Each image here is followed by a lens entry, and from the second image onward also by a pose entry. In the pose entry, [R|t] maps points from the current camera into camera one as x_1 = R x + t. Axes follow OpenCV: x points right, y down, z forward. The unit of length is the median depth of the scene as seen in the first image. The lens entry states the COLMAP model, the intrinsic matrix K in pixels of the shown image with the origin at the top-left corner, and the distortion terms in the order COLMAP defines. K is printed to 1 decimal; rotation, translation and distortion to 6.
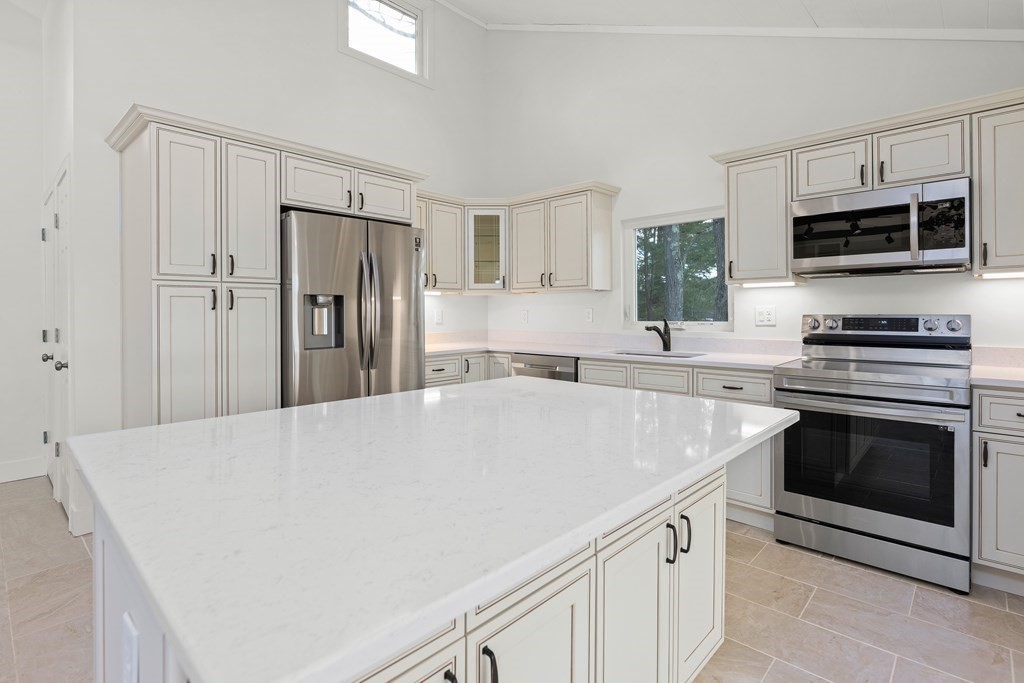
lens RADIAL K [[500.5, 0, 520.9], [0, 500.5, 318.9], [0, 0, 1]] dist [0.000384, 0.000035]
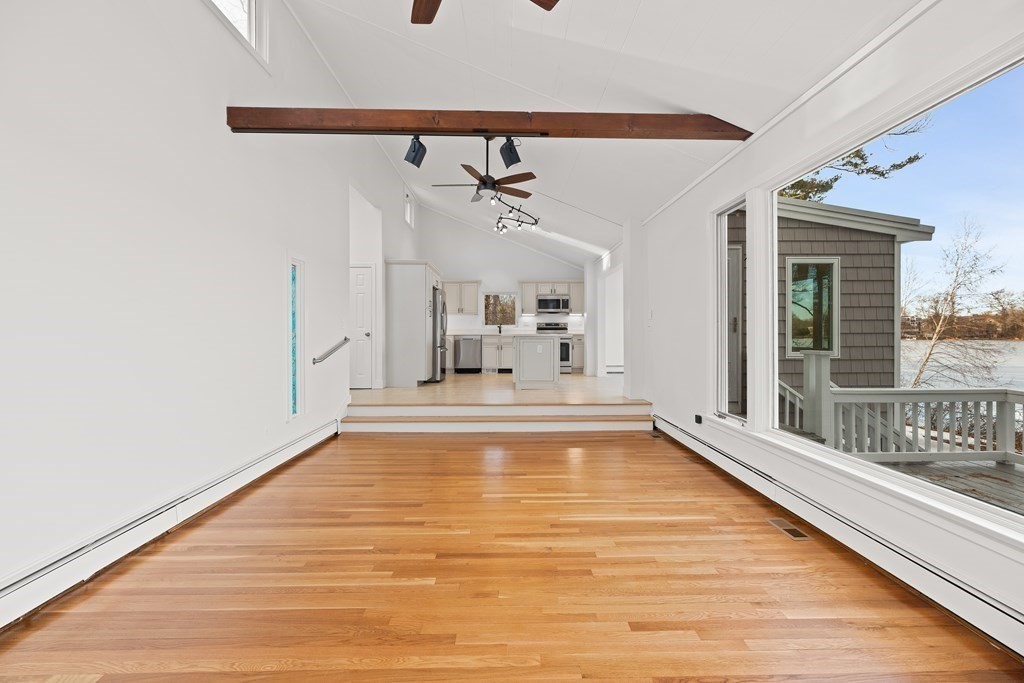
lens RADIAL K [[418.7, 0, 511.6], [0, 418.7, 336.2], [0, 0, 1]] dist [-0.000073, -0.000103]
pose [[0.728455, -0.007978, 0.685047, -1.900189], [0.006926, 0.999967, 0.004280, 0.086205], [-0.685058, 0.001627, 0.728487, -1.319096]]
